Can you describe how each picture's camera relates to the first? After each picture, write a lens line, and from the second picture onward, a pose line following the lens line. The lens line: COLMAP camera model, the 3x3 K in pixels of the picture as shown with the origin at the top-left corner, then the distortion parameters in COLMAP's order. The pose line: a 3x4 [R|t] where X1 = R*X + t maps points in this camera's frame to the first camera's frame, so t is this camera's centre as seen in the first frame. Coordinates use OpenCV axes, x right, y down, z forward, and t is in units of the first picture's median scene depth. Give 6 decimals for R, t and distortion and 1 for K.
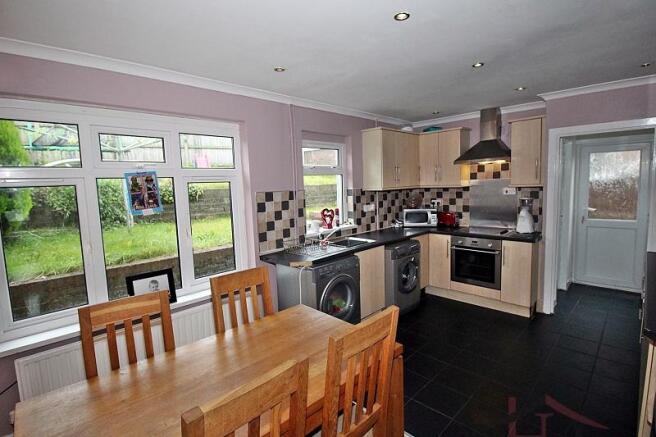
lens RADIAL K [[305.3, 0, 329.7], [0, 305.3, 214.0], [0, 0, 1]] dist [-0.013981, -0.000948]
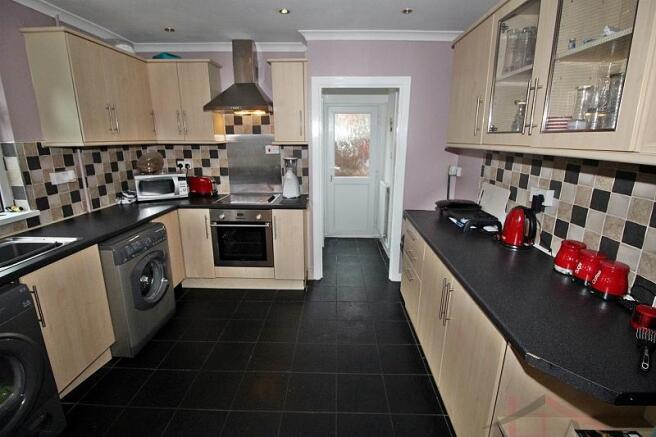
lens RADIAL K [[305.3, 0, 329.7], [0, 305.3, 214.0], [0, 0, 1]] dist [-0.013981, -0.000948]
pose [[0.713497, -0.132256, 0.688063, 0.089453], [0.040932, 0.988214, 0.147504, -0.015363], [-0.699462, -0.077080, 0.710501, 0.251897]]
